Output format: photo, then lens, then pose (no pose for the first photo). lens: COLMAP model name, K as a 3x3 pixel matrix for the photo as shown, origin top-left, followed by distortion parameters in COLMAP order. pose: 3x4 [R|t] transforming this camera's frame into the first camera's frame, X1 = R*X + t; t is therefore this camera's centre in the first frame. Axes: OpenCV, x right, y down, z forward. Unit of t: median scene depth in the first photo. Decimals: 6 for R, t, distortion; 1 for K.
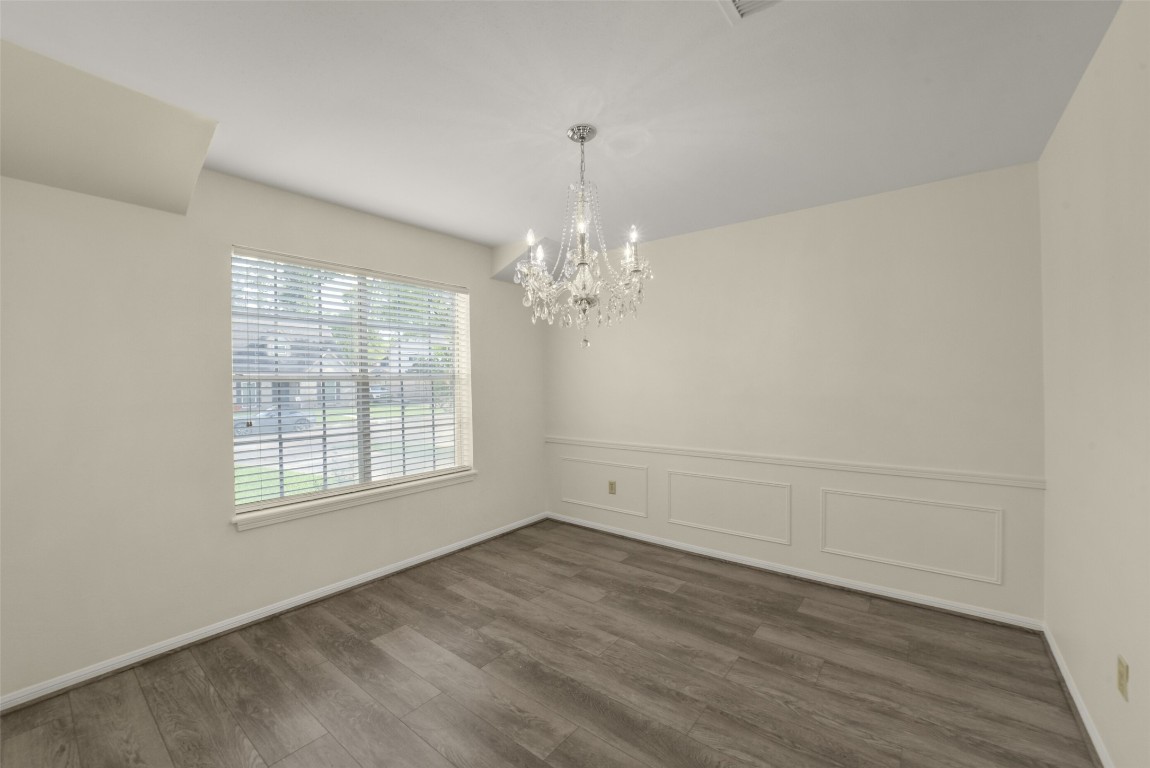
lens RADIAL K [[460.4, 0, 564.0], [0, 460.4, 382.2], [0, 0, 1]] dist [-0.018206, 0.000257]
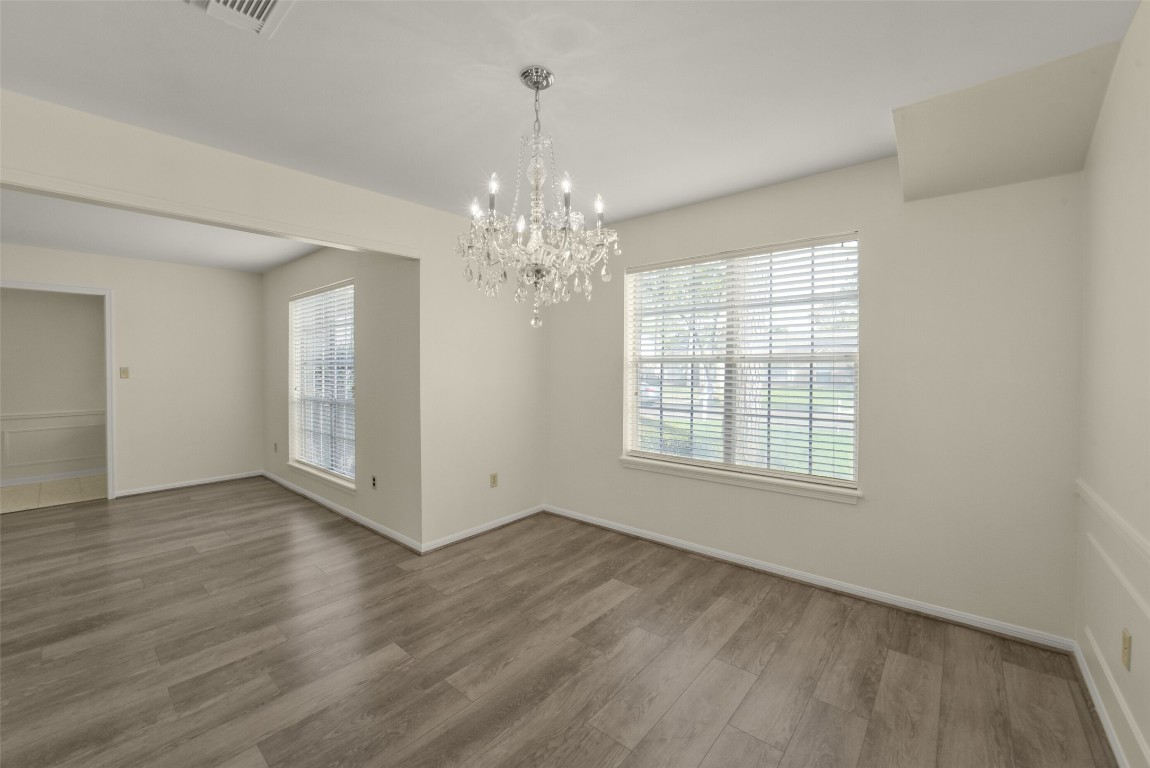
lens RADIAL K [[455.3, 0, 588.6], [0, 455.3, 372.1], [0, 0, 1]] dist [-0.034979, 0.008335]
pose [[-0.003292, 0.023340, -0.999722, 0.695043], [0.001323, 0.999727, 0.023336, -0.007179], [0.999994, -0.001246, -0.003322, 0.860860]]
